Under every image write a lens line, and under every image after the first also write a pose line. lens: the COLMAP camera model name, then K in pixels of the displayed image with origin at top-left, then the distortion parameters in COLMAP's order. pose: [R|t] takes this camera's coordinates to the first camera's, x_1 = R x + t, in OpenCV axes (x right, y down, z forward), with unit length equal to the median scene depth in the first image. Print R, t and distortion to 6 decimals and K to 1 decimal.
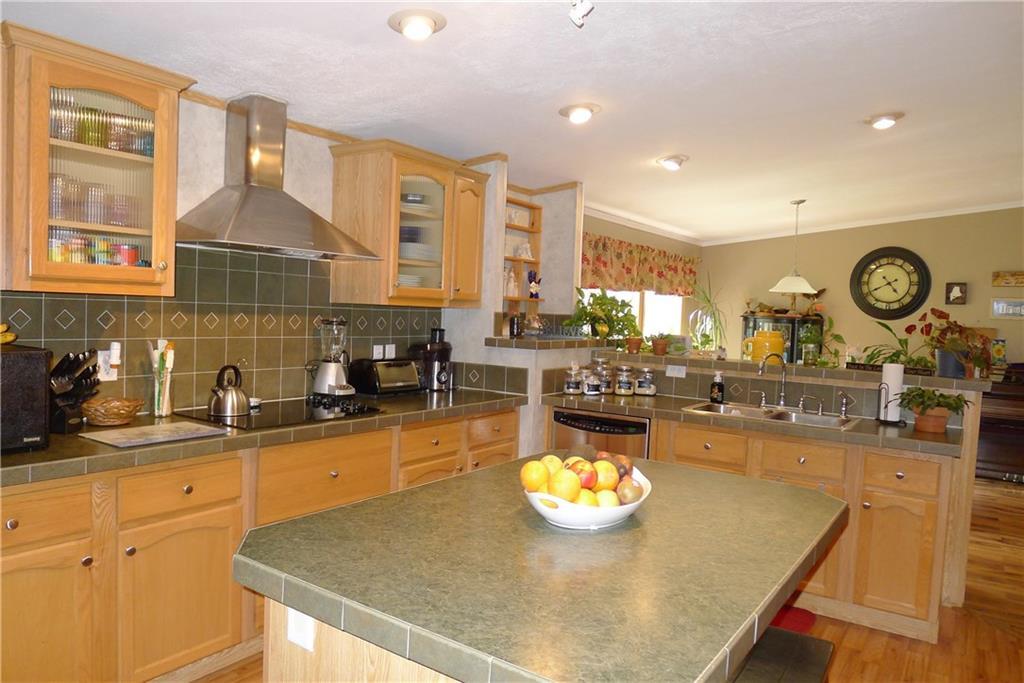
lens RADIAL K [[705.5, 0, 513.6], [0, 705.5, 347.6], [0, 0, 1]] dist [-0.021793, -0.004371]
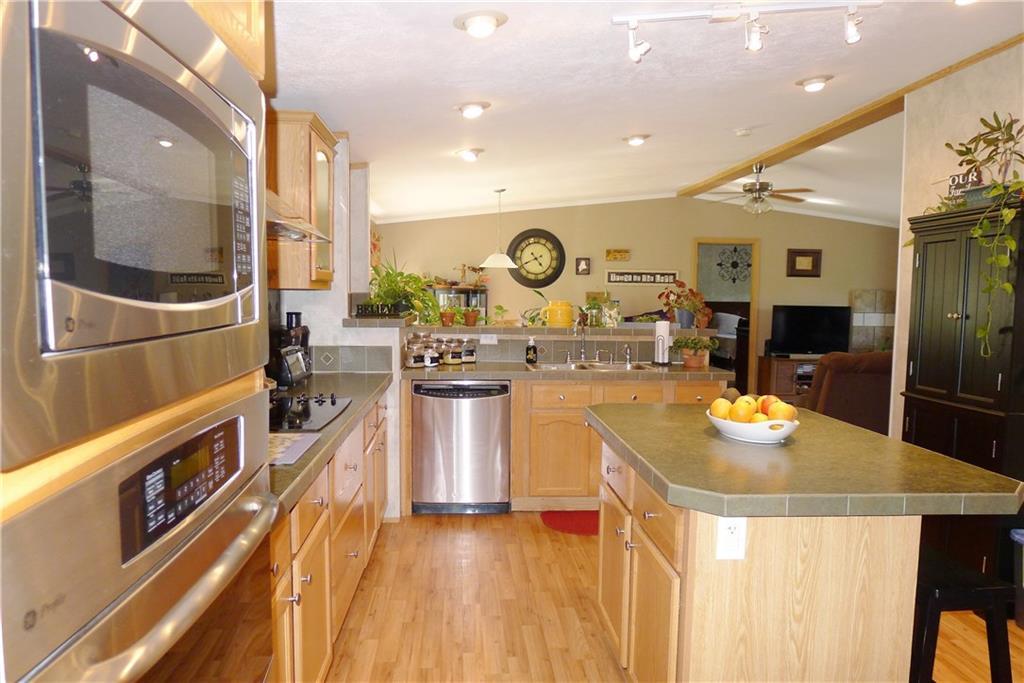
lens RADIAL K [[705.5, 0, 510.0], [0, 705.5, 337.5], [0, 0, 1]] dist [-0.021793, -0.004371]
pose [[0.791173, -0.070480, 0.607518, -0.435069], [0.054111, 0.997509, 0.045254, -0.019203], [-0.609194, -0.002930, 0.793016, 0.070782]]
